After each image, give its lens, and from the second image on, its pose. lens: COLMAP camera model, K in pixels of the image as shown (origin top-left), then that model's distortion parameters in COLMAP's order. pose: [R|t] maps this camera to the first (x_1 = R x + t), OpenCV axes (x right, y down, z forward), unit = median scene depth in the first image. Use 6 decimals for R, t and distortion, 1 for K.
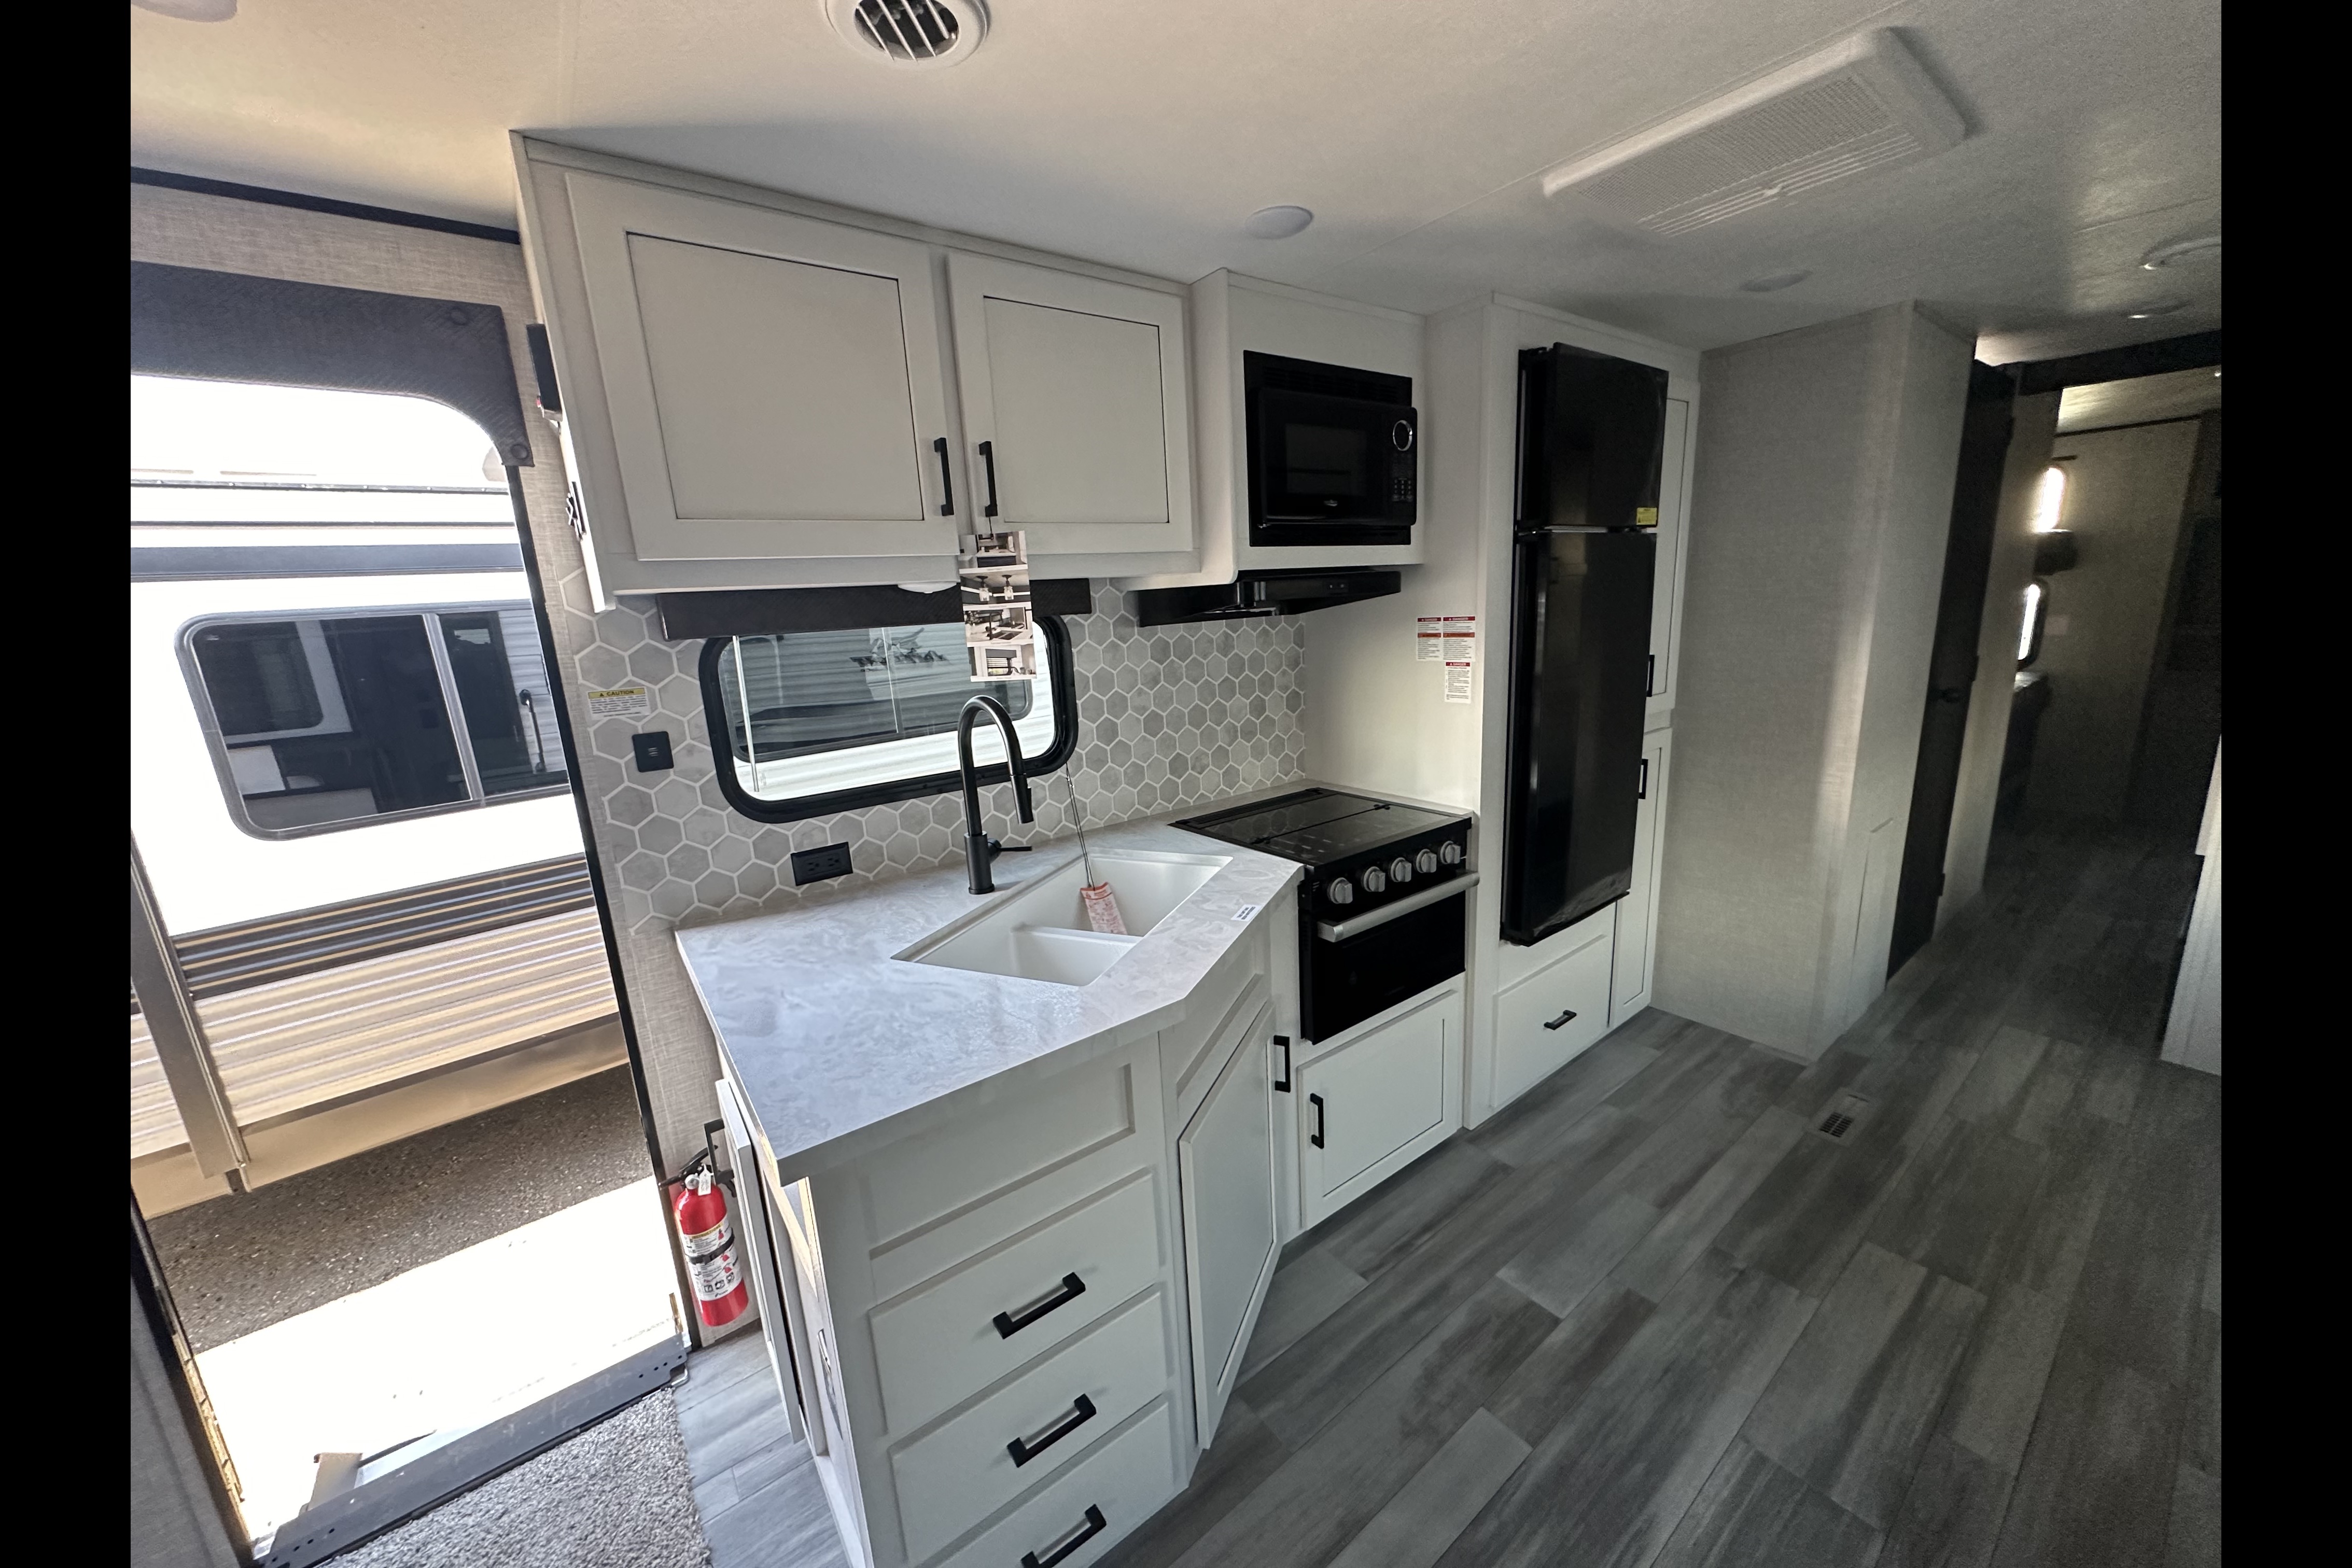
lens RADIAL K [[836.4, 0, 1173.1], [0, 836.4, 784.3], [0, 0, 1]] dist [-0.001298, 0.000405]
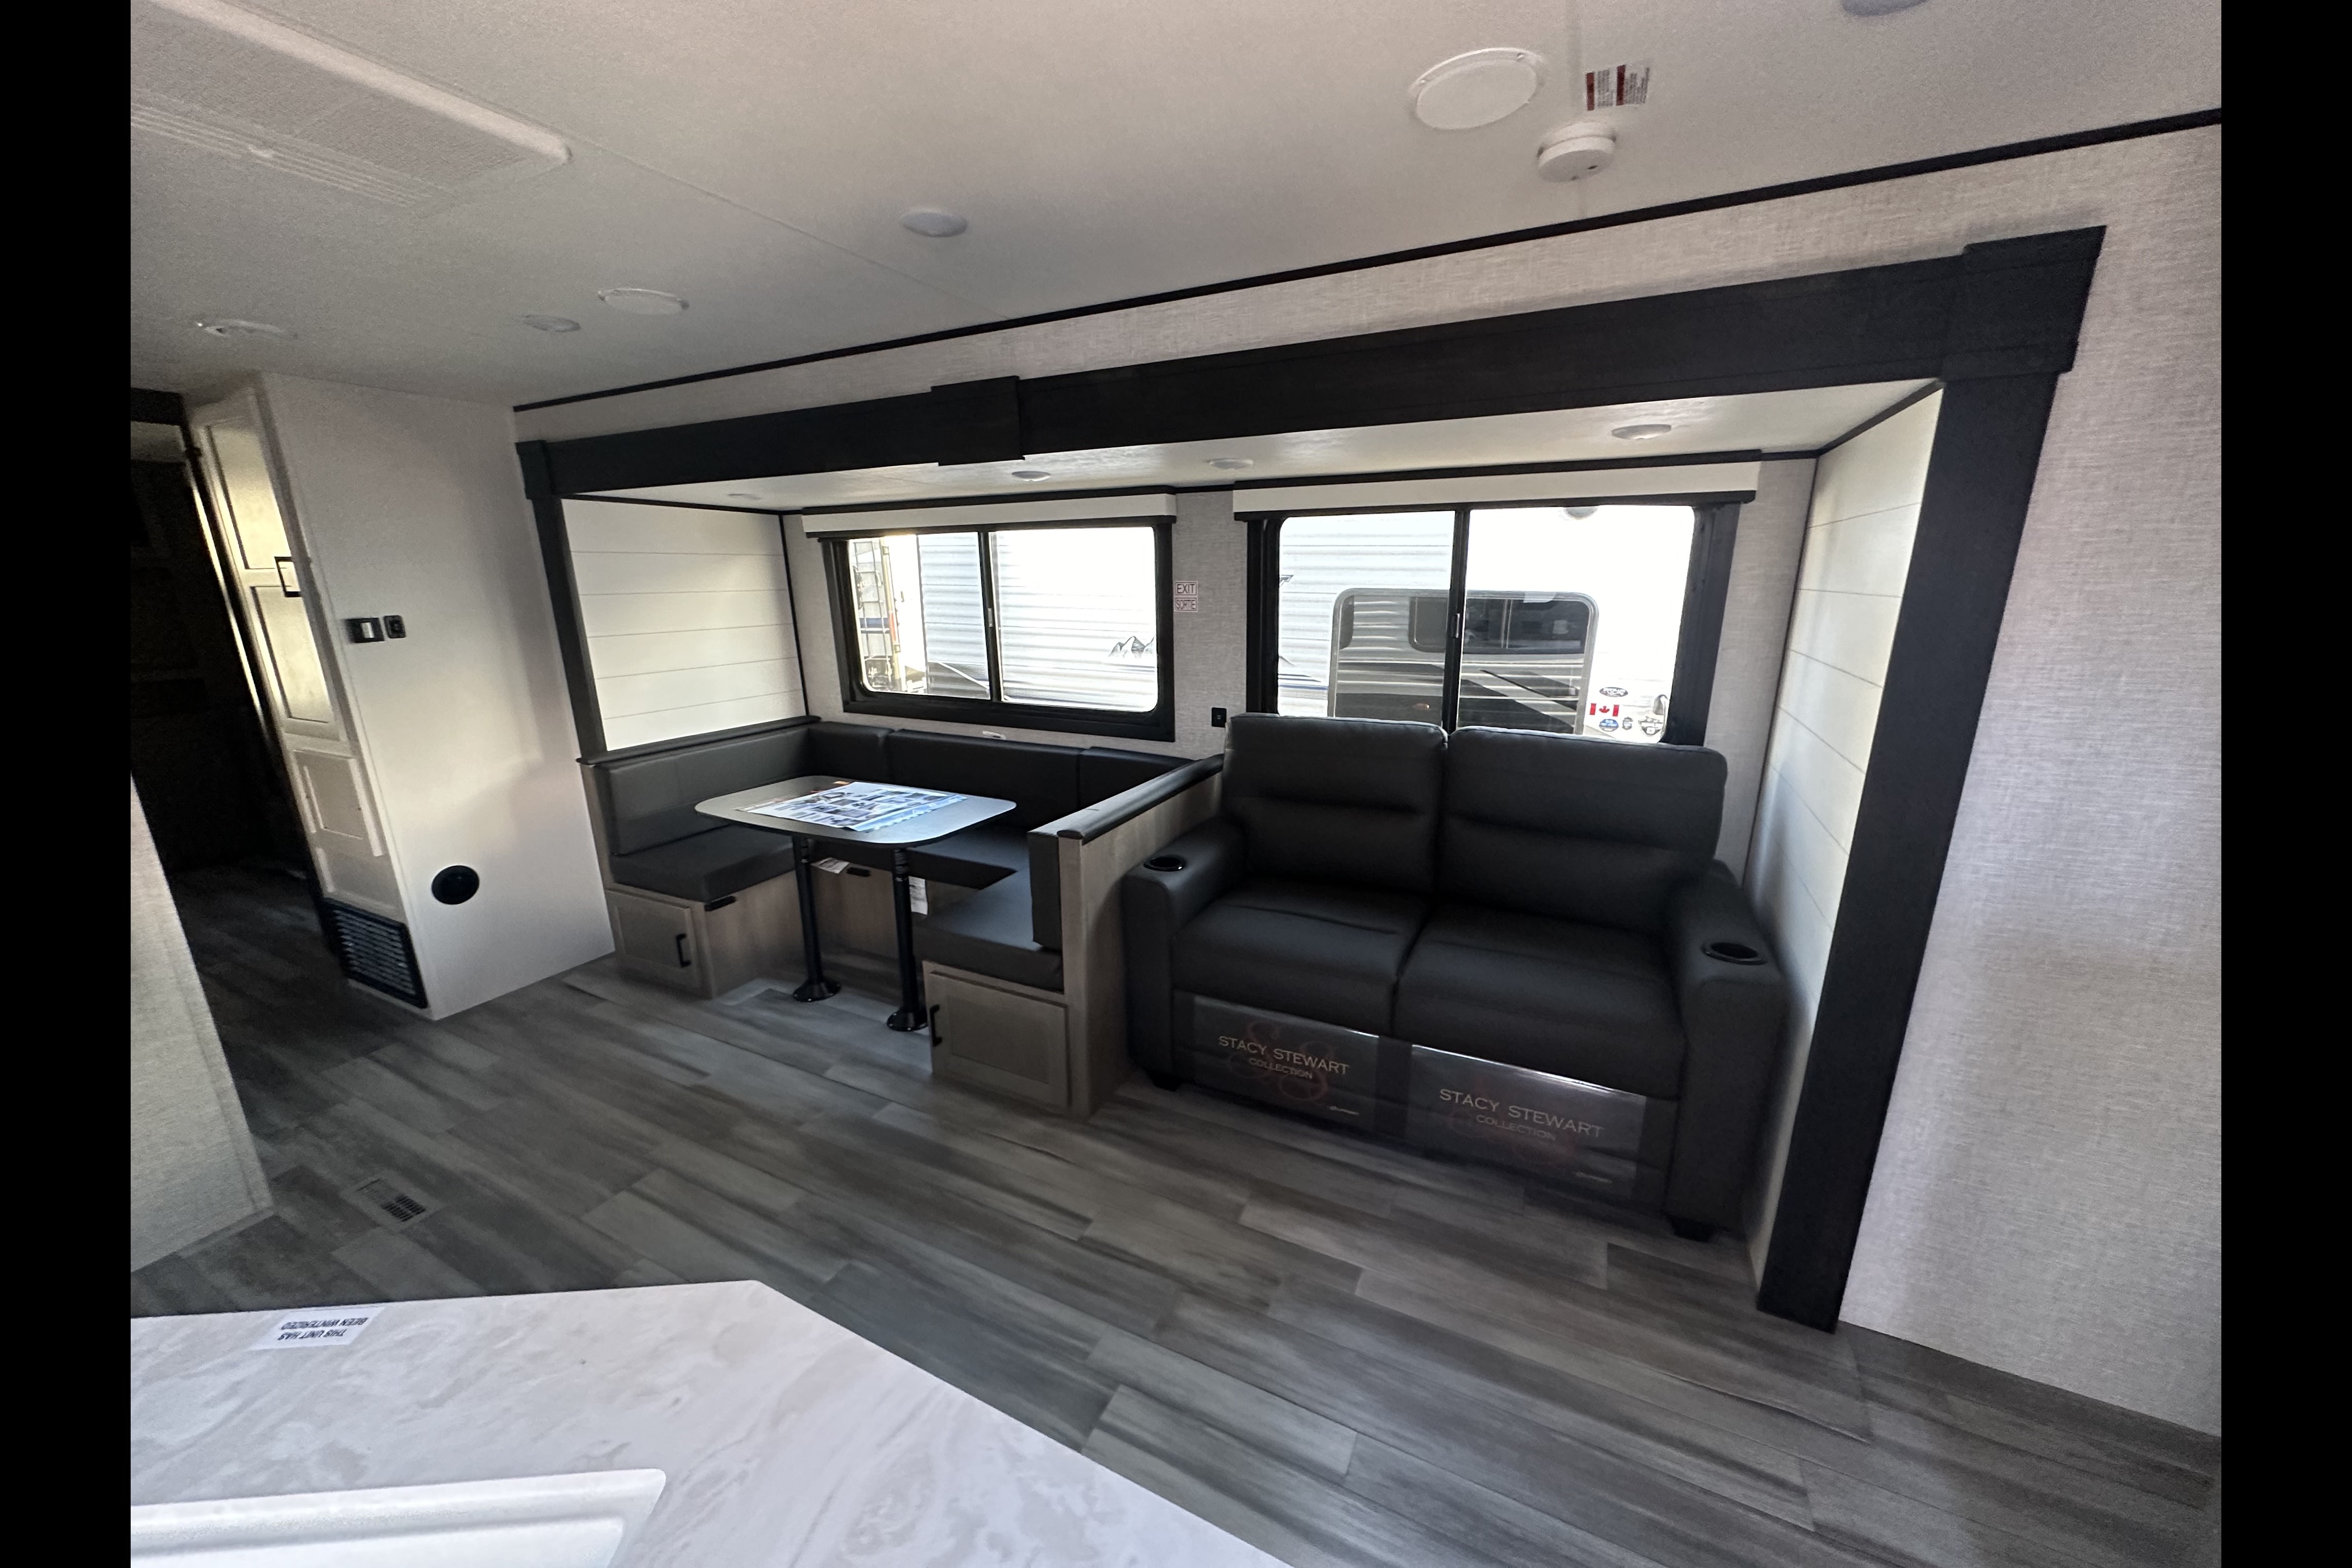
lens RADIAL K [[836.4, 0, 1183.6], [0, 836.4, 780.2], [0, 0, 1]] dist [-0.001298, 0.000405]
pose [[-0.449715, -0.163183, 0.878139, -0.396353], [0.224622, 0.930907, 0.288023, -0.126286], [-0.864466, 0.326777, -0.381989, 0.552249]]
